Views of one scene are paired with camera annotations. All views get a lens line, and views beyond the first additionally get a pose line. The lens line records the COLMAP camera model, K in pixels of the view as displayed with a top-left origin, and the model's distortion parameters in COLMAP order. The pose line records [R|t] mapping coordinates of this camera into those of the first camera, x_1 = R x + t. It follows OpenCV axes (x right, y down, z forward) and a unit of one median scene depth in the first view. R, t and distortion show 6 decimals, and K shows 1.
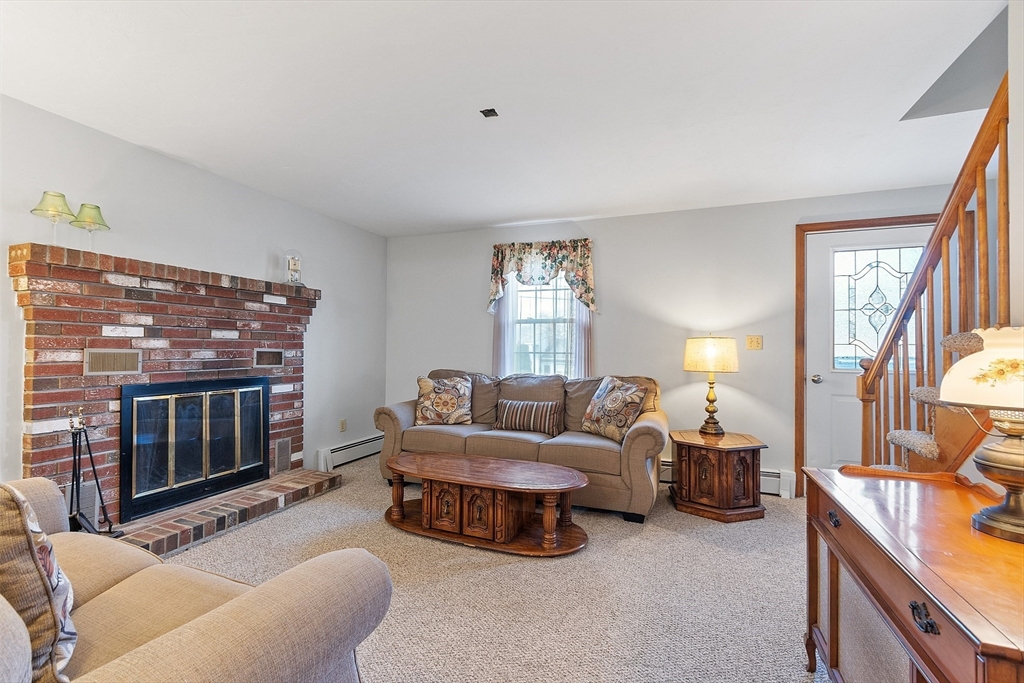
lens RADIAL K [[451.1, 0, 507.4], [0, 451.1, 340.7], [0, 0, 1]] dist [0.007719, -0.000345]
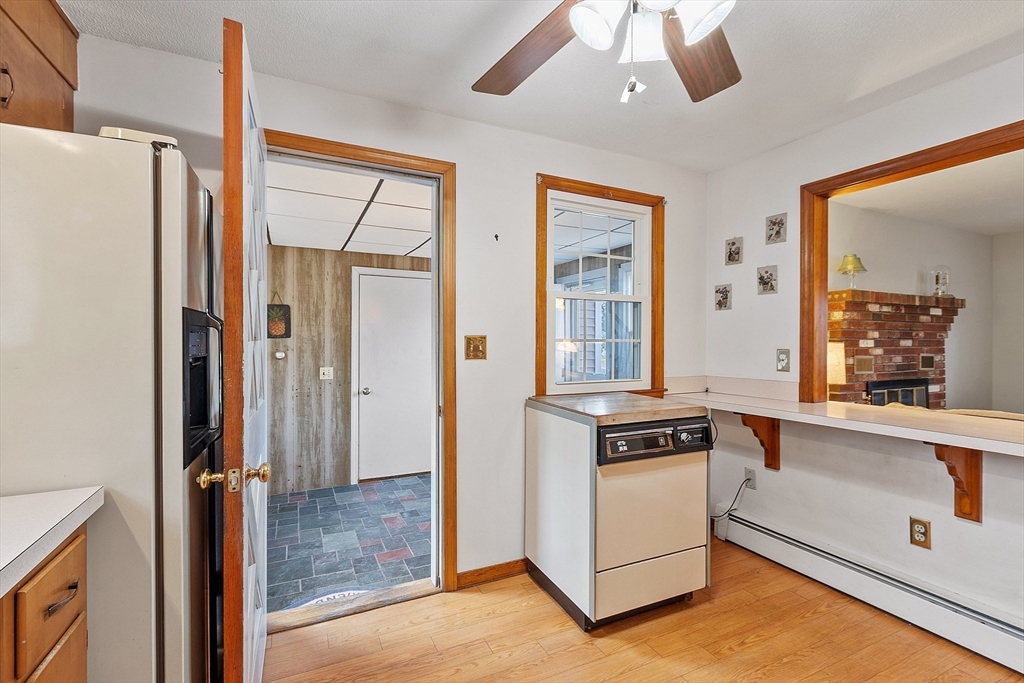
lens RADIAL K [[451.1, 0, 508.8], [0, 451.1, 340.5], [0, 0, 1]] dist [0.007719, -0.000345]
pose [[0.731144, -0.004571, -0.682207, -0.582027], [0.015130, 0.999840, 0.009516, -0.049784], [0.682055, -0.017279, 0.731097, -0.661109]]
